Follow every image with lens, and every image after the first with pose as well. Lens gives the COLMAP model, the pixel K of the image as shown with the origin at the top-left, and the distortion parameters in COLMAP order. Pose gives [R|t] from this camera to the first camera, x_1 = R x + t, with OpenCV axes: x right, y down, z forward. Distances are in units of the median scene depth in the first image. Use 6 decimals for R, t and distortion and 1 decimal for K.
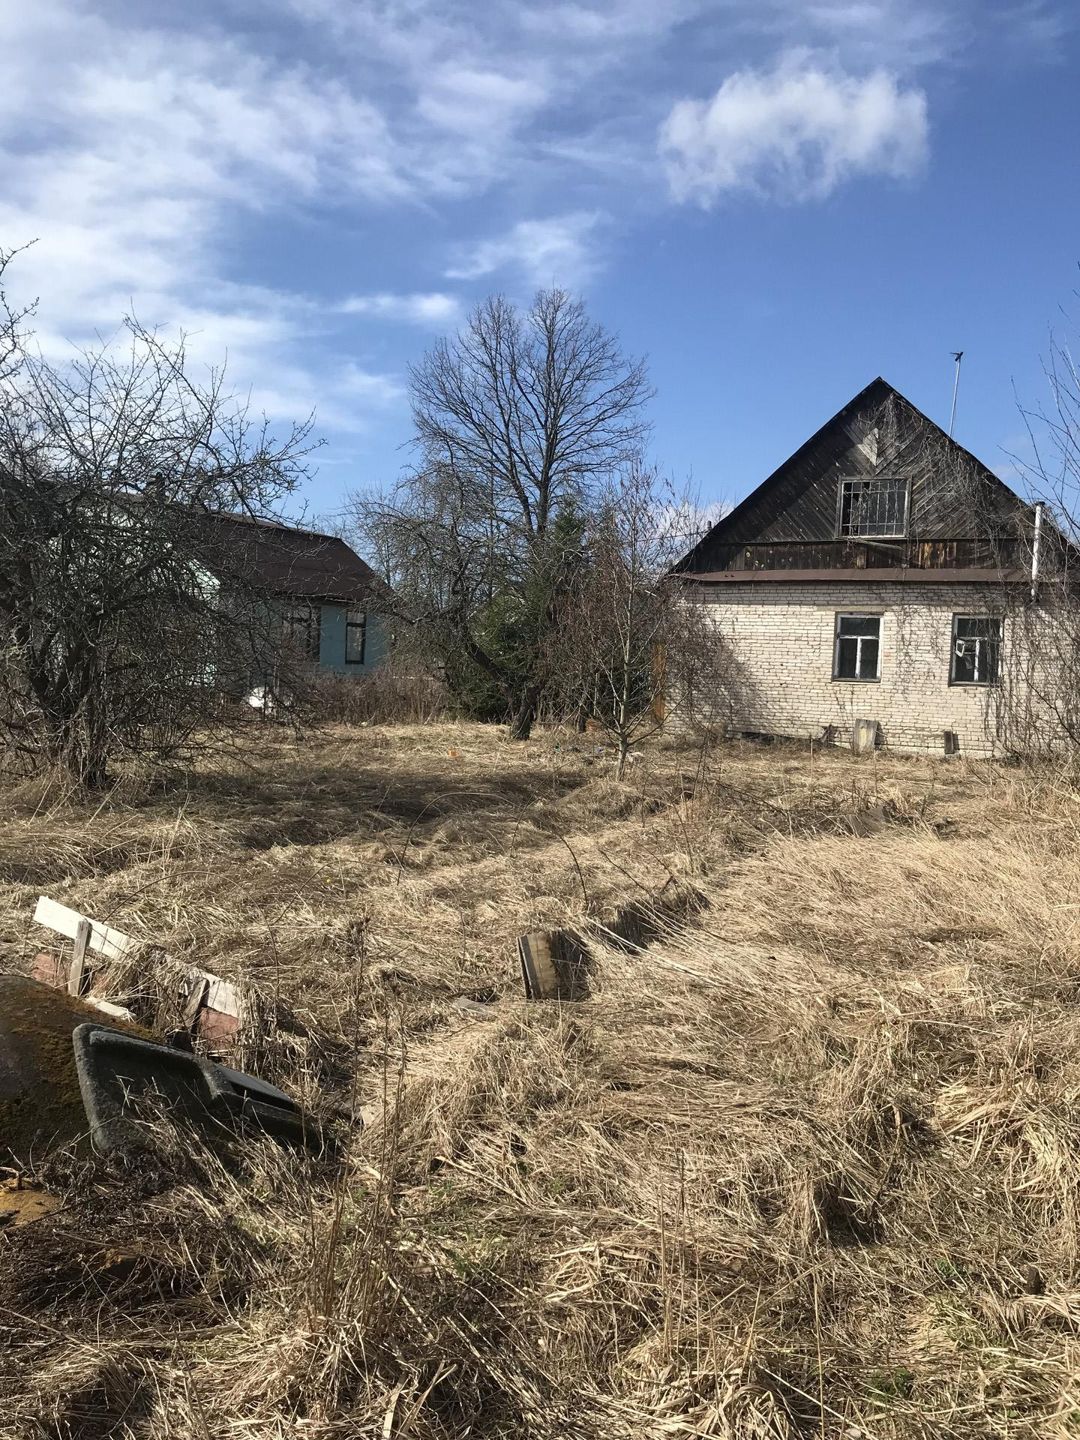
lens RADIAL K [[1173.1, 0, 542.8], [0, 1173.1, 734.6], [0, 0, 1]] dist [0.014679, -0.001627]
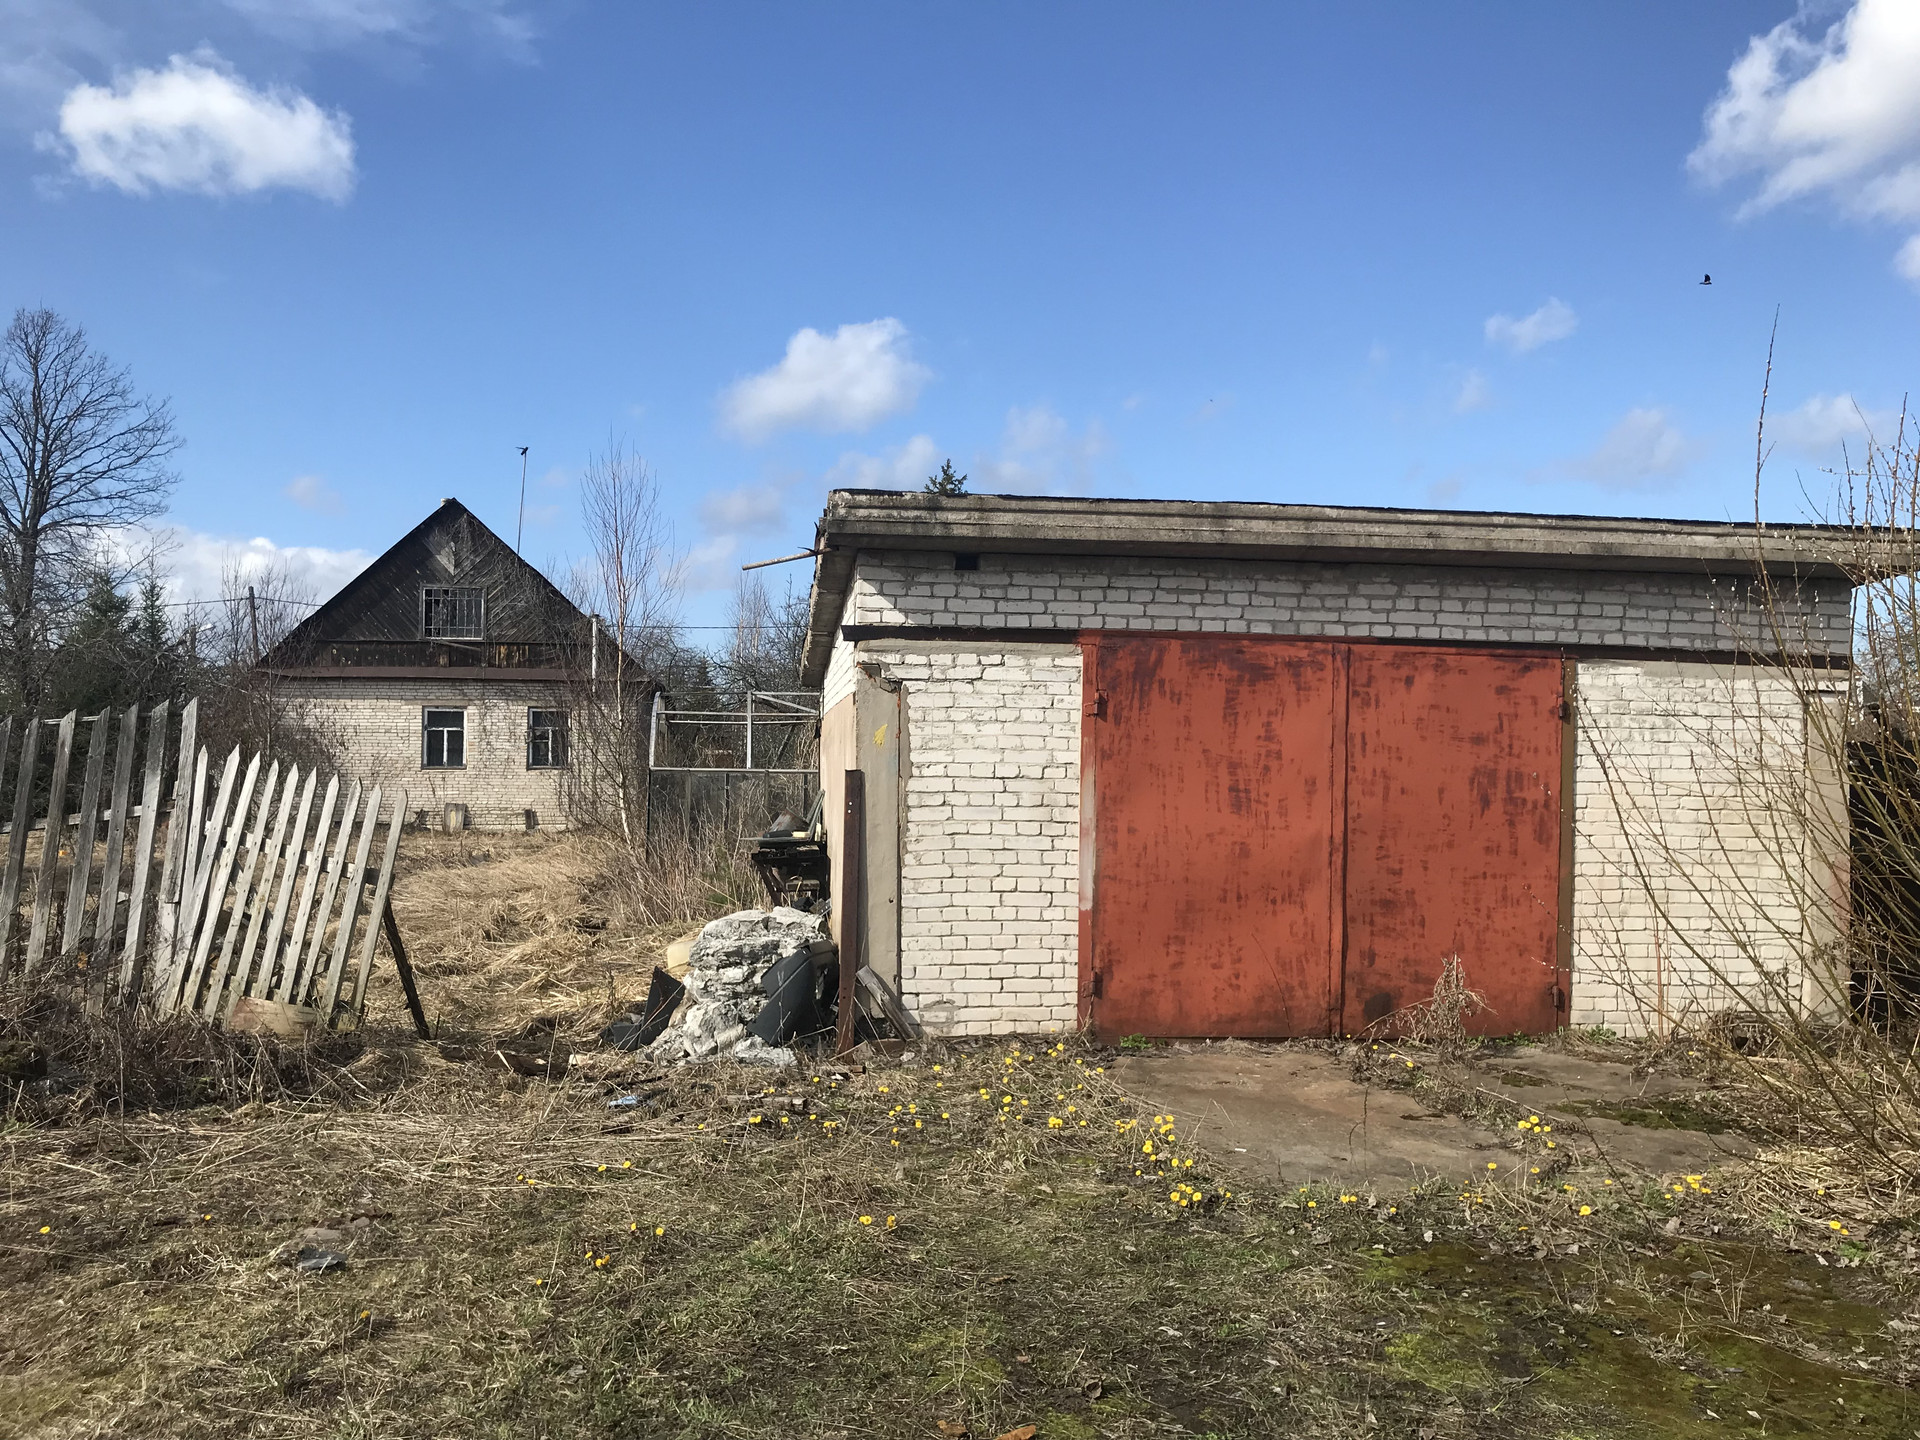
lens RADIAL K [[1564.2, 0, 965.1], [0, 1564.2, 738.4], [0, 0, 1]] dist [0.014679, -0.001627]
pose [[0.824697, -0.021856, 0.565152, -0.160569], [0.055754, 0.997527, -0.042783, 0.016509], [-0.562819, 0.066793, 0.823877, -0.489027]]
